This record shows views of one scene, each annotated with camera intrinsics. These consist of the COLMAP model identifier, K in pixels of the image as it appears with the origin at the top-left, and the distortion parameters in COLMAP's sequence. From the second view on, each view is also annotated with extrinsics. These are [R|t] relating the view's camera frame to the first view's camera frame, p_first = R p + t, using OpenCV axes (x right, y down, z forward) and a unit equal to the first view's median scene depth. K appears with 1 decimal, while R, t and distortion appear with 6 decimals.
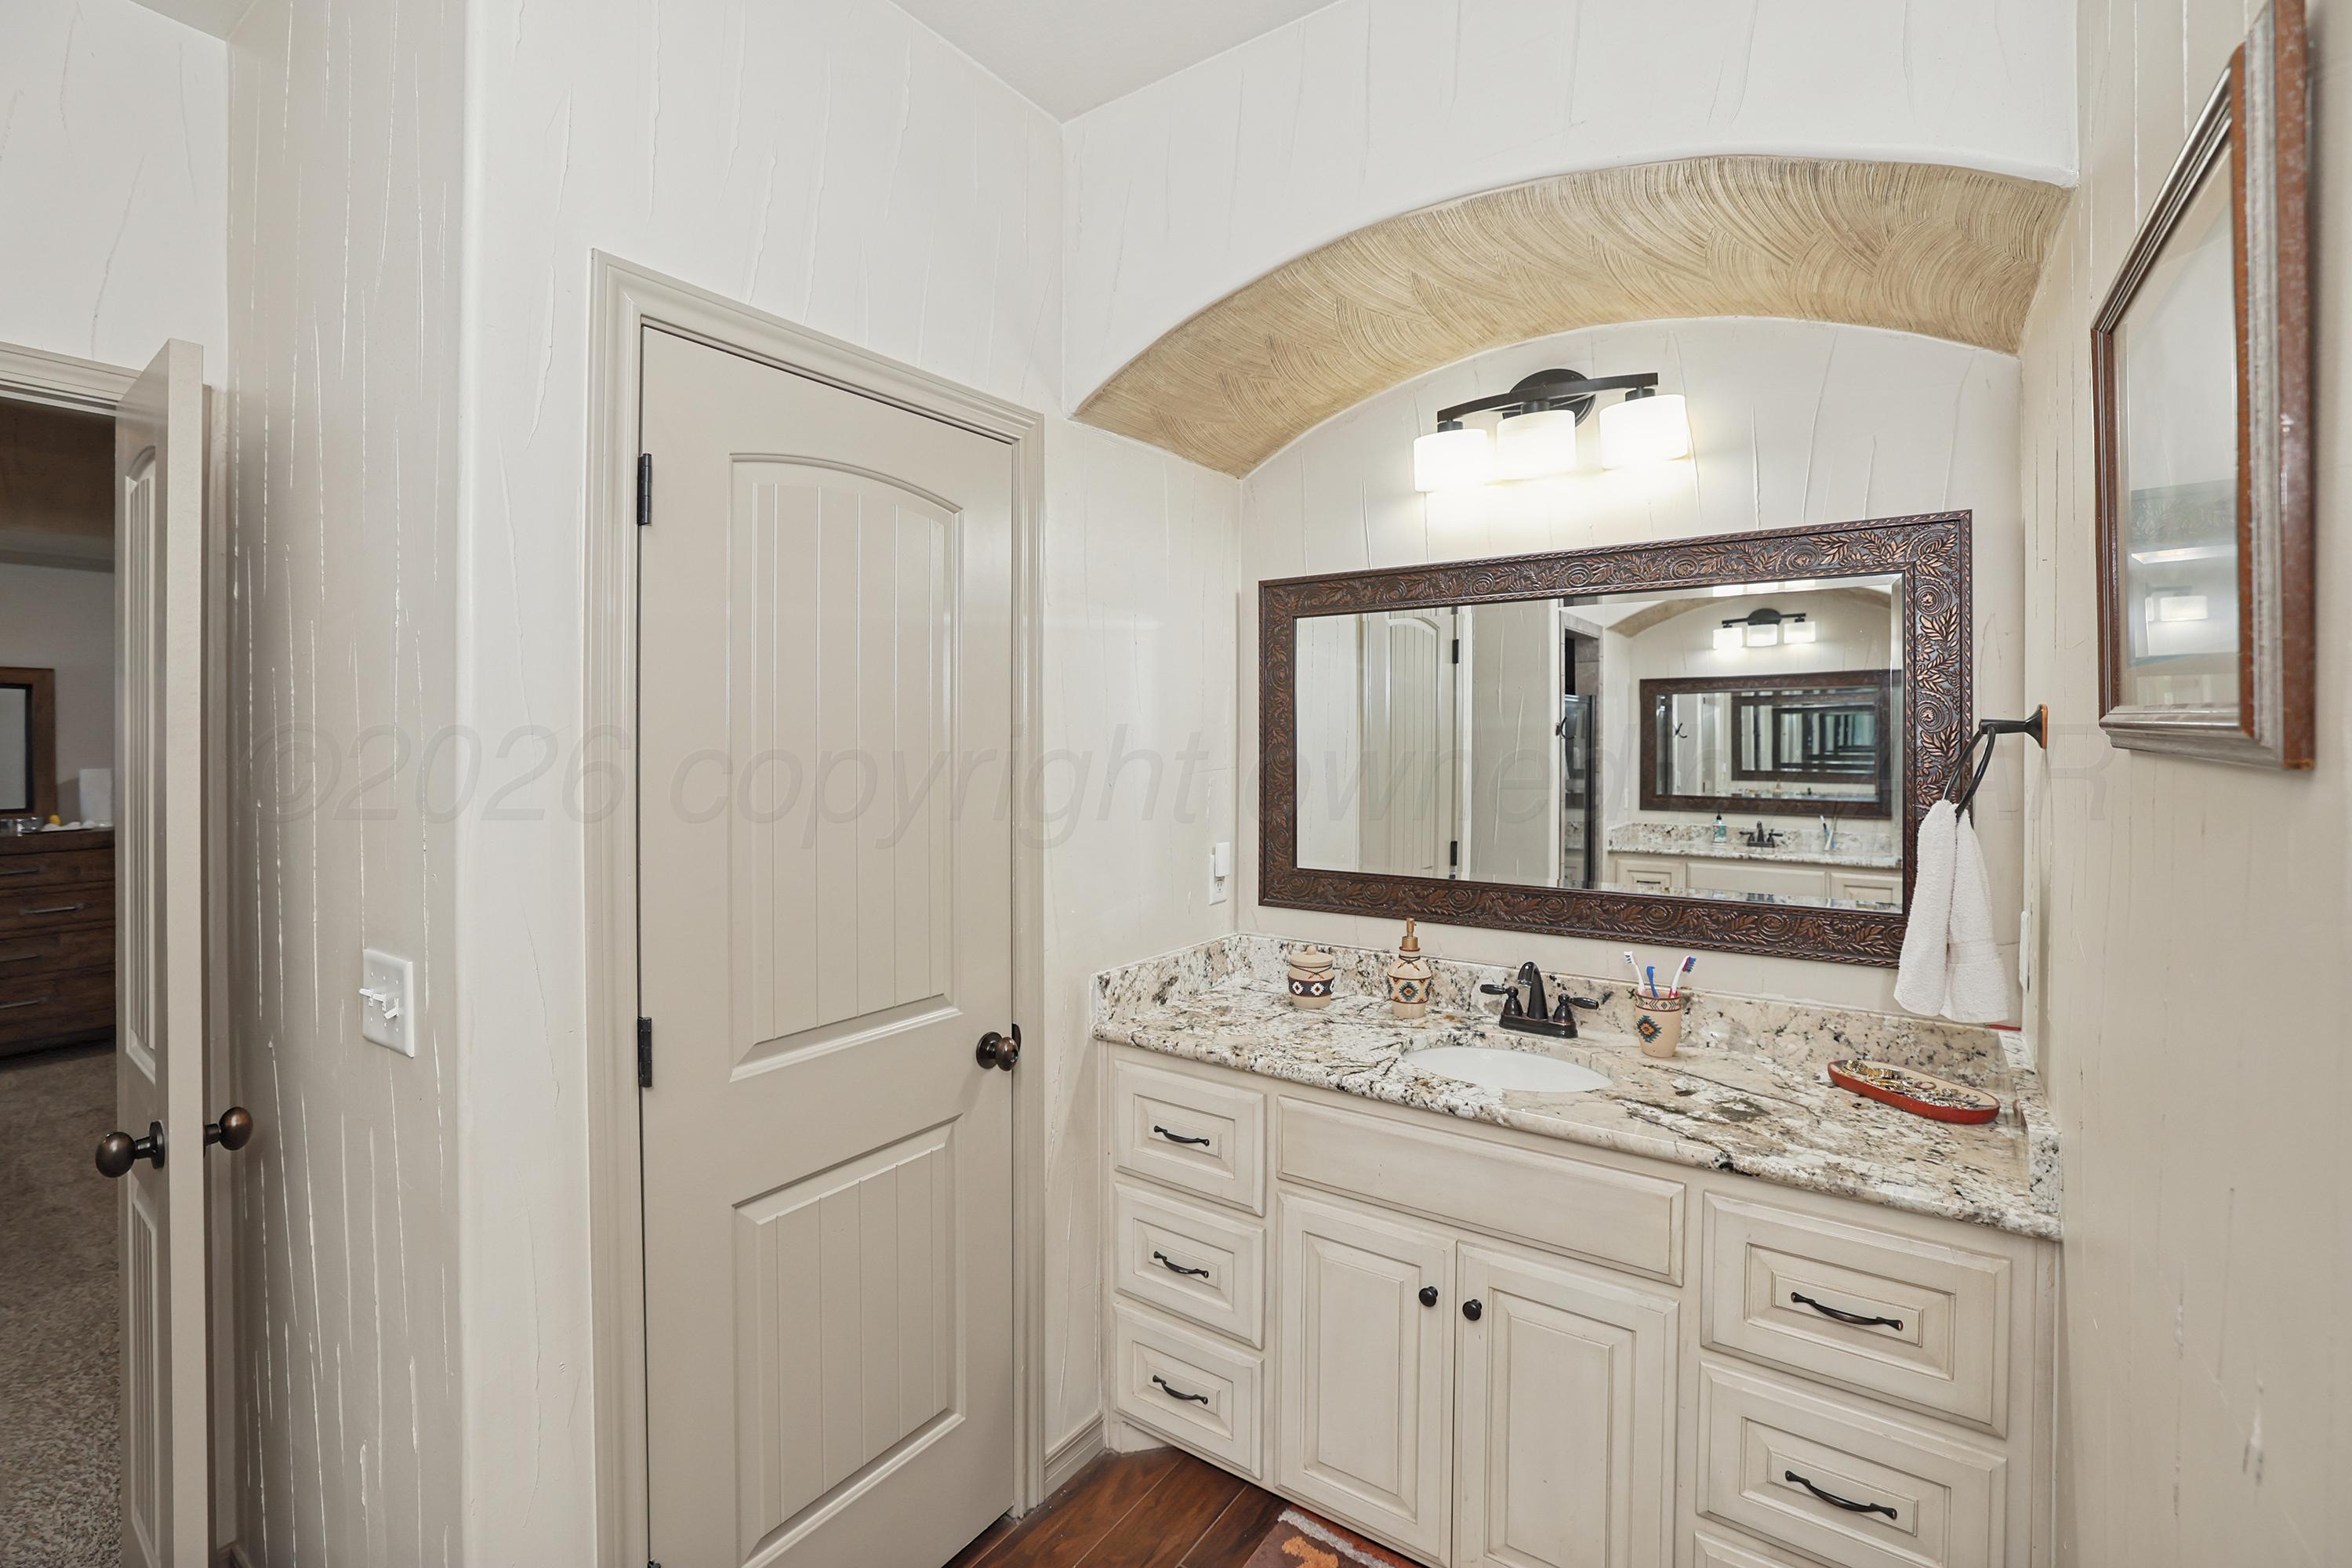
lens RADIAL K [[1039.5, 0, 1159.3], [0, 1039.5, 779.5], [0, 0, 1]] dist [-0.042824, 0.017295]
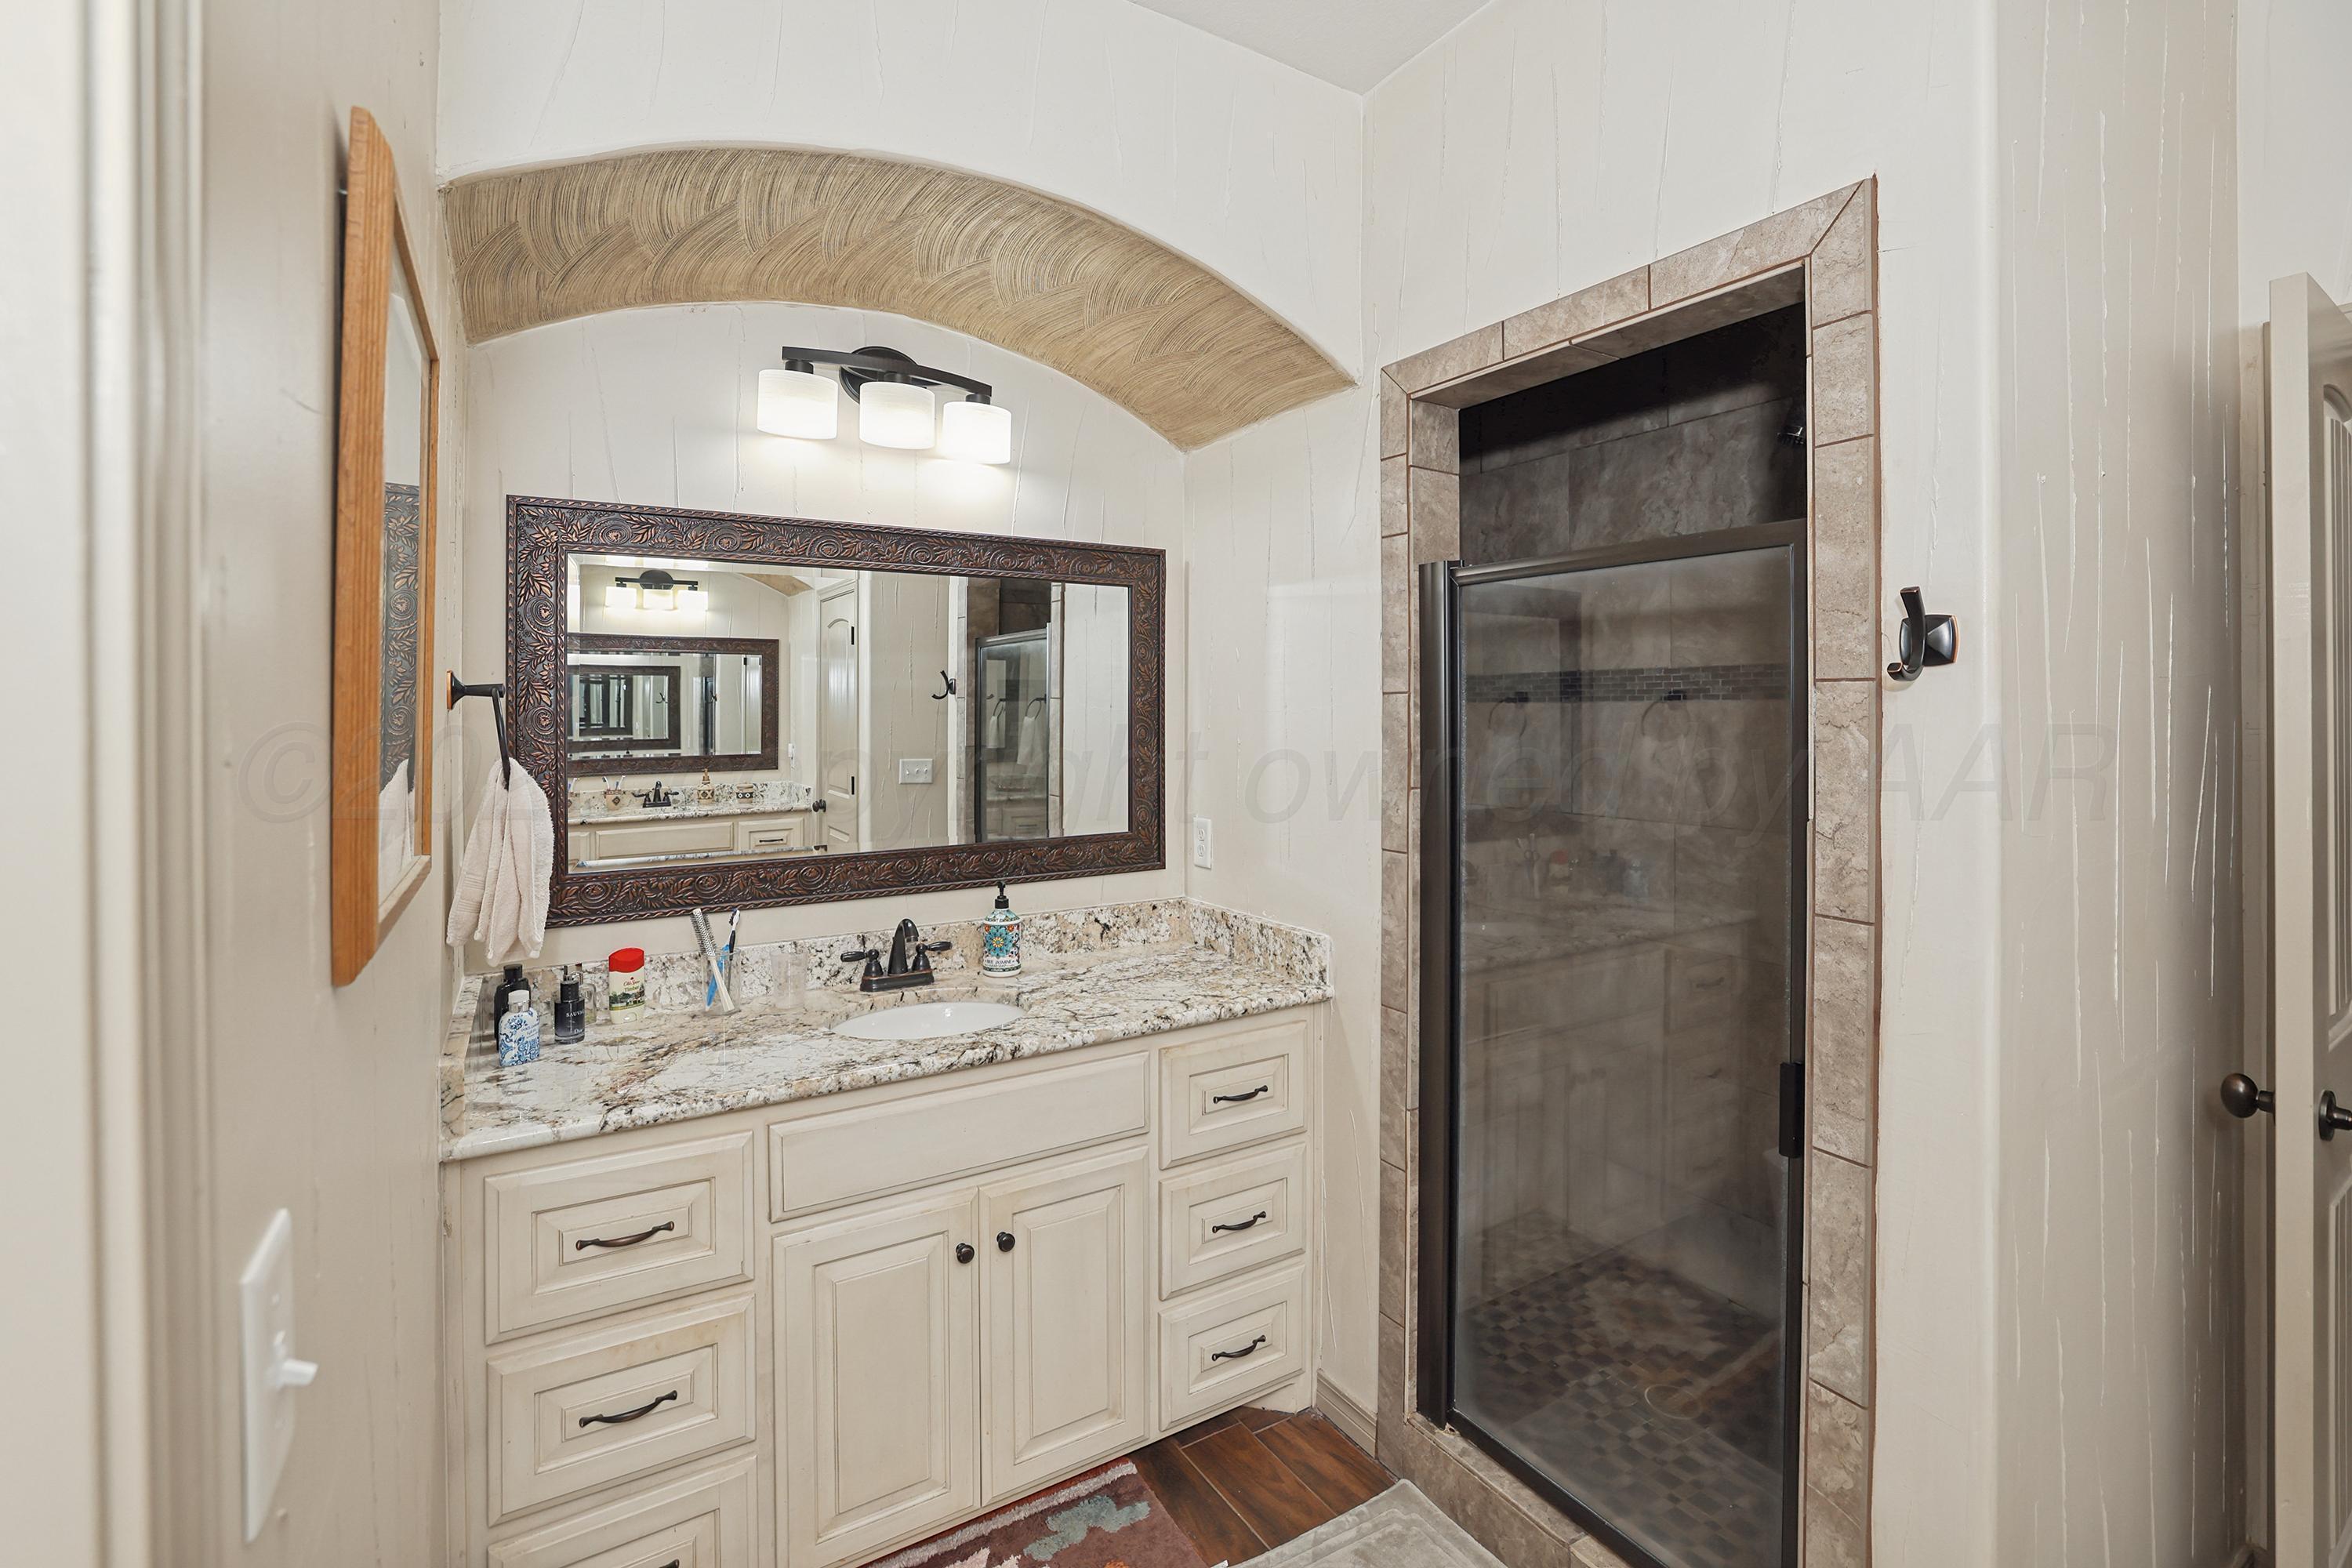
lens RADIAL K [[1016.7, 0, 1176.0], [0, 1016.7, 784.0], [0, 0, 1]] dist [0.011822, 0.015904]
pose [[0.416604, -0.064536, 0.906794, -0.438236], [0.025964, 0.997915, 0.059092, -0.014938], [-0.908717, -0.001074, 0.417411, 0.308902]]
